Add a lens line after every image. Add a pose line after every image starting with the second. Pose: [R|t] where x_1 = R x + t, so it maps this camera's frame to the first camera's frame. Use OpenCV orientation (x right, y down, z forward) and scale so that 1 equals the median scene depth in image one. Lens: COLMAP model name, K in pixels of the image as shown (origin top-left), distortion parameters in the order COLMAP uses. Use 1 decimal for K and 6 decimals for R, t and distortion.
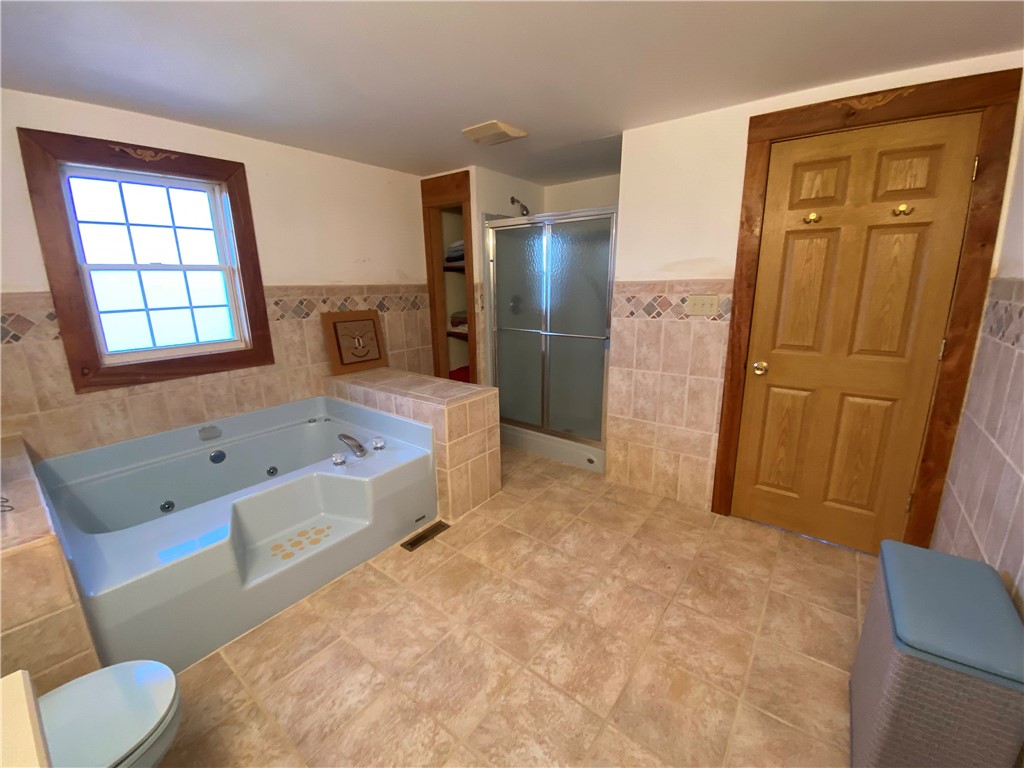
lens RADIAL K [[423.5, 0, 512.0], [0, 423.5, 384.0], [0, 0, 1]] dist [0.045352, -0.032698]
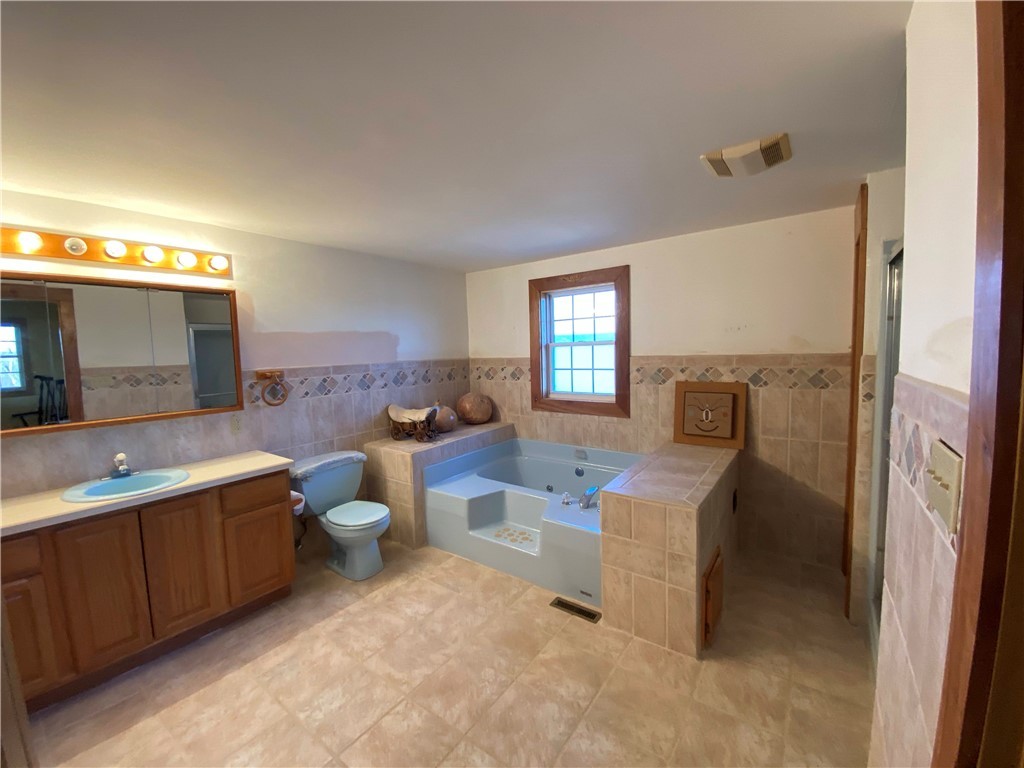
lens RADIAL K [[423.5, 0, 512.0], [0, 423.5, 384.0], [0, 0, 1]] dist [0.045352, -0.032698]
pose [[0.016406, 0.104761, -0.994362, 0.715928], [-0.205125, 0.973696, 0.099199, -0.219459], [0.978598, 0.202341, 0.037463, 0.691656]]
